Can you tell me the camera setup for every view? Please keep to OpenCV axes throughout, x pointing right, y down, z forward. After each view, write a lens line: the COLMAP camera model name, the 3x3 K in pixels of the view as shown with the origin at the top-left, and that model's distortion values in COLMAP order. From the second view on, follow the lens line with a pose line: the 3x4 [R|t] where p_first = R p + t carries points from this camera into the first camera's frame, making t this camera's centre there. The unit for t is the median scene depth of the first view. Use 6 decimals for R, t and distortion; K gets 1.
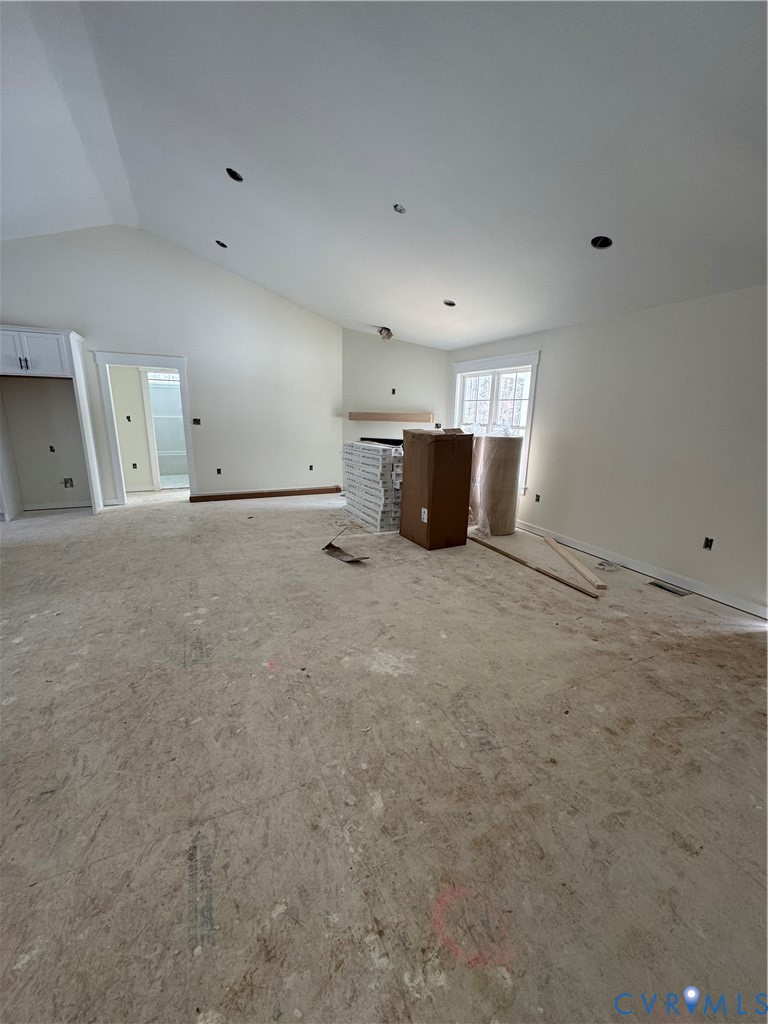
lens RADIAL K [[406.4, 0, 381.9], [0, 406.4, 507.4], [0, 0, 1]] dist [-0.003621, 0.000235]
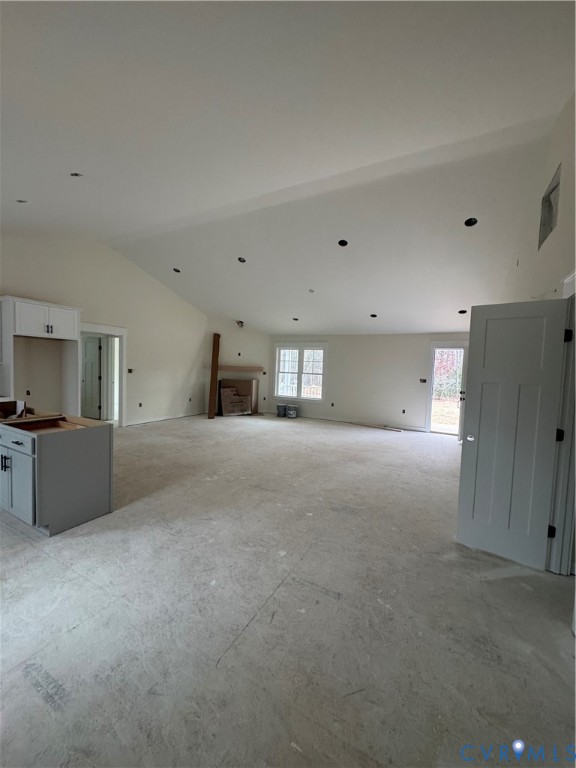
lens RADIAL K [[304.8, 0, 291.2], [0, 304.8, 382.1], [0, 0, 1]] dist [-0.003621, 0.000235]
pose [[0.798362, -0.020064, 0.601843, -0.732936], [0.116980, 0.985573, -0.122321, 0.029537], [-0.590706, 0.168060, 0.789191, -0.205836]]
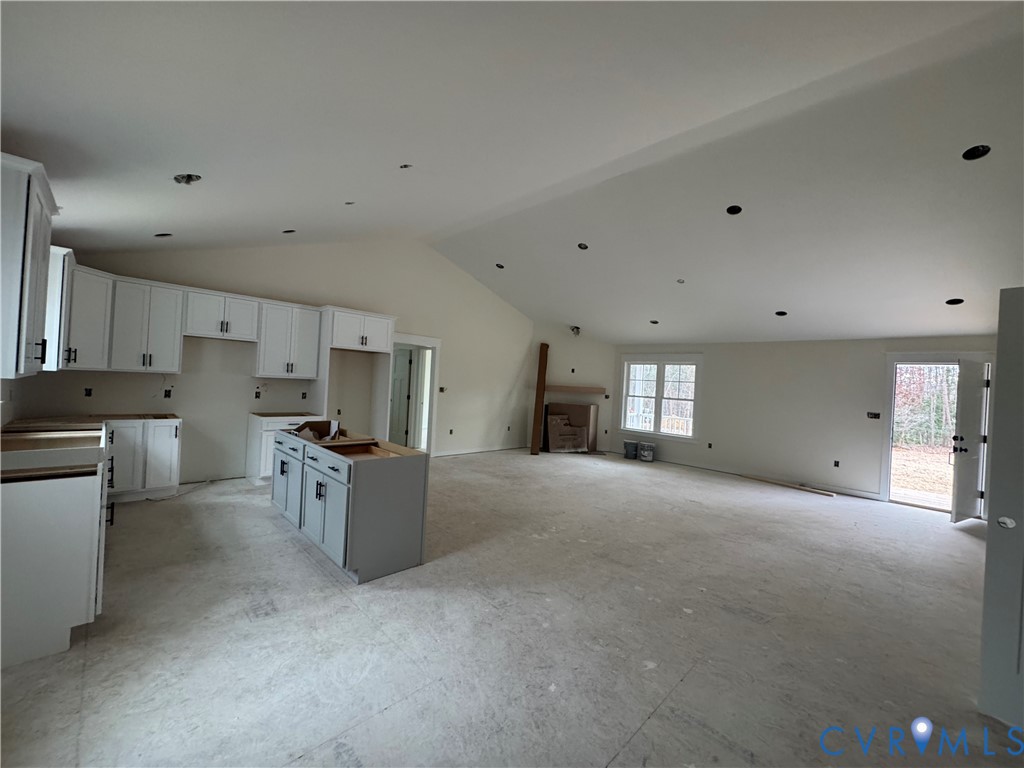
lens RADIAL K [[406.4, 0, 513.3], [0, 406.4, 381.1], [0, 0, 1]] dist [-0.003621, 0.000235]
pose [[0.939196, 0.032098, 0.341878, -0.751423], [0.043262, 0.976627, -0.210540, 0.025822], [-0.340645, 0.212529, 0.915856, -0.185601]]
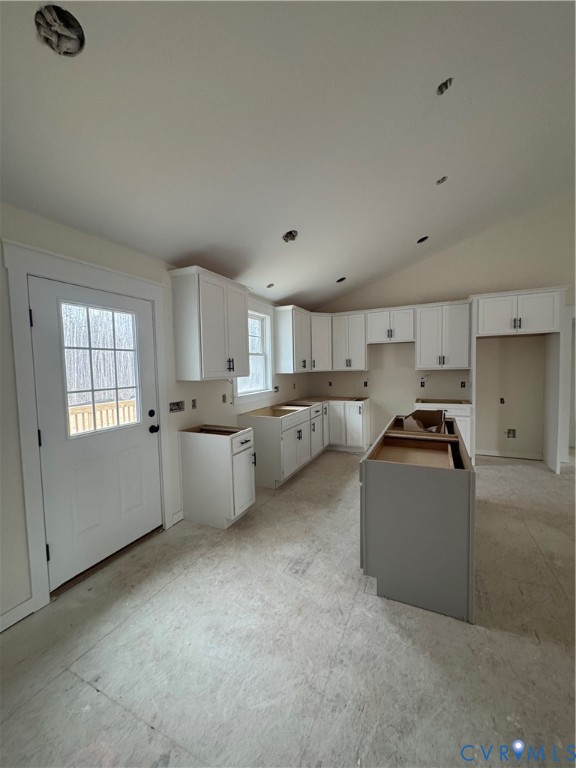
lens RADIAL K [[304.8, 0, 289.8], [0, 304.8, 383.0], [0, 0, 1]] dist [-0.003621, 0.000235]
pose [[0.637098, 0.007119, -0.770750, -0.554617], [-0.139136, 0.984593, -0.105915, -0.027139], [0.758121, 0.174717, 0.628273, 0.057992]]
